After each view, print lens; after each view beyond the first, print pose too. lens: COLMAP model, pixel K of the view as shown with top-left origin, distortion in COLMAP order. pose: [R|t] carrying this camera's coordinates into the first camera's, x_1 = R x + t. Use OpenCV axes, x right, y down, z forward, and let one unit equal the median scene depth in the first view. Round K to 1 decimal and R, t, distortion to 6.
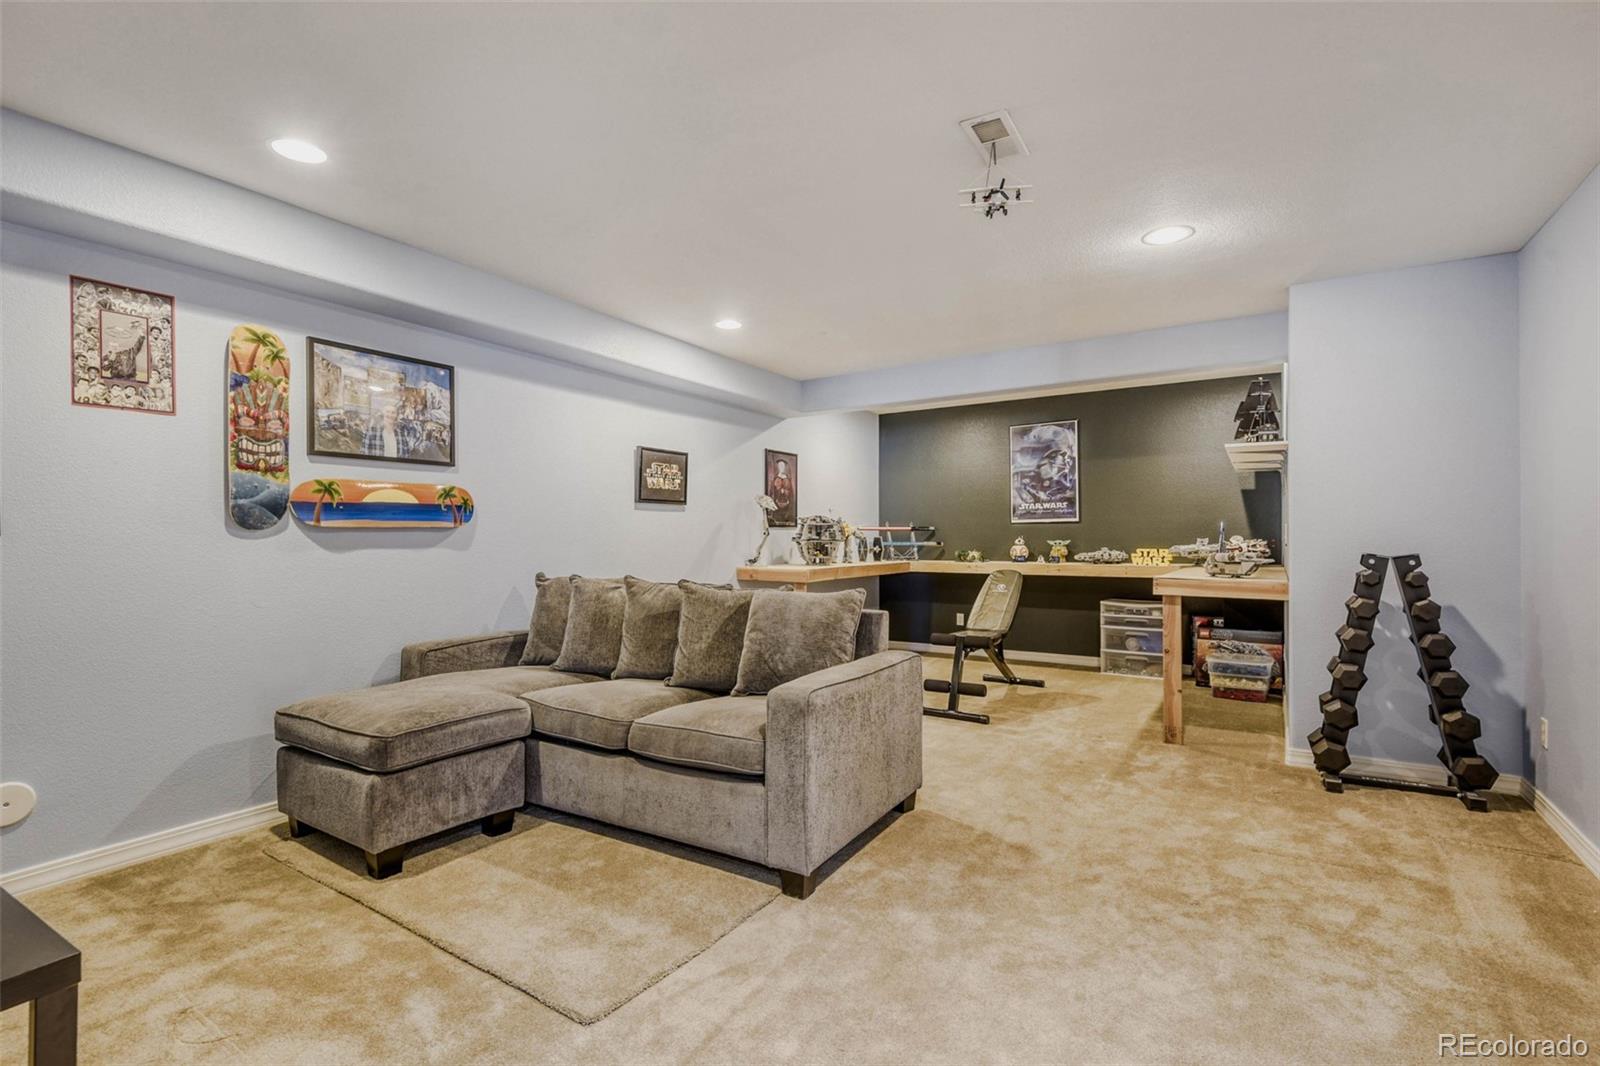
lens RADIAL K [[737.3, 0, 800.5], [0, 737.3, 535.7], [0, 0, 1]] dist [0.003103, -0.002016]
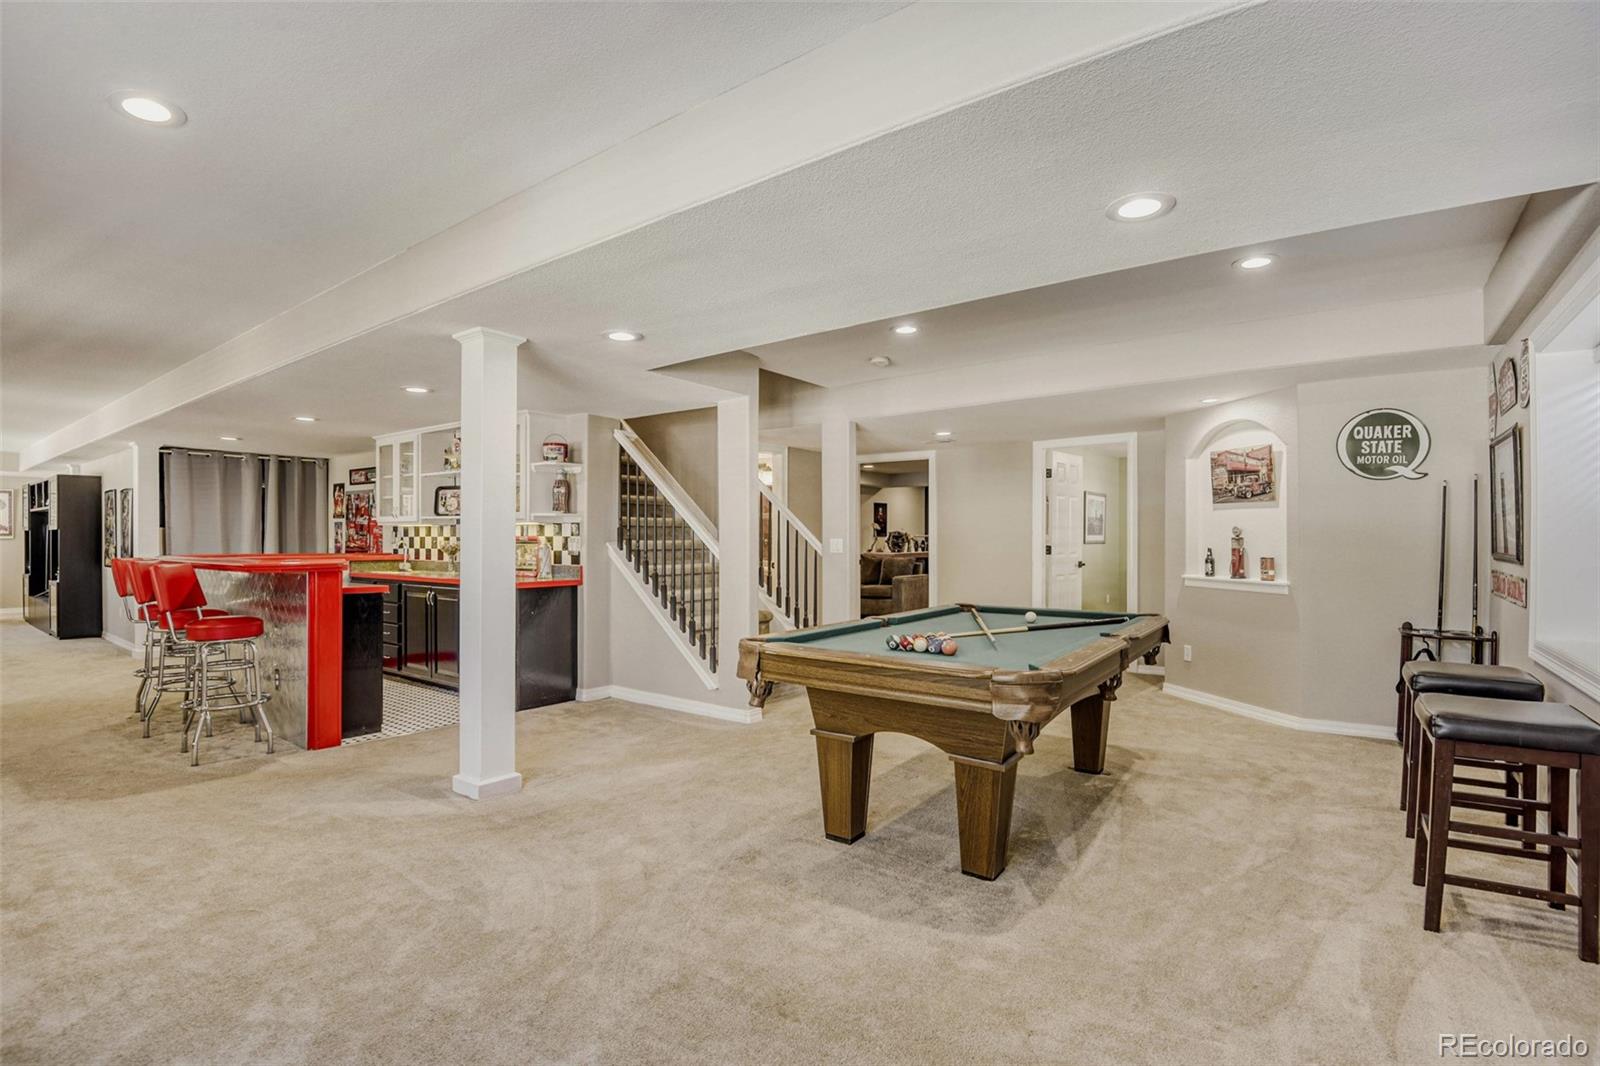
lens RADIAL K [[737.3, 0, 797.4], [0, 737.3, 538.7], [0, 0, 1]] dist [0.003103, -0.002016]
pose [[0.996614, -0.000682, -0.082218, -0.096551], [0.001122, 0.999985, 0.005308, -0.016620], [0.082213, -0.005382, 0.996600, -1.338804]]
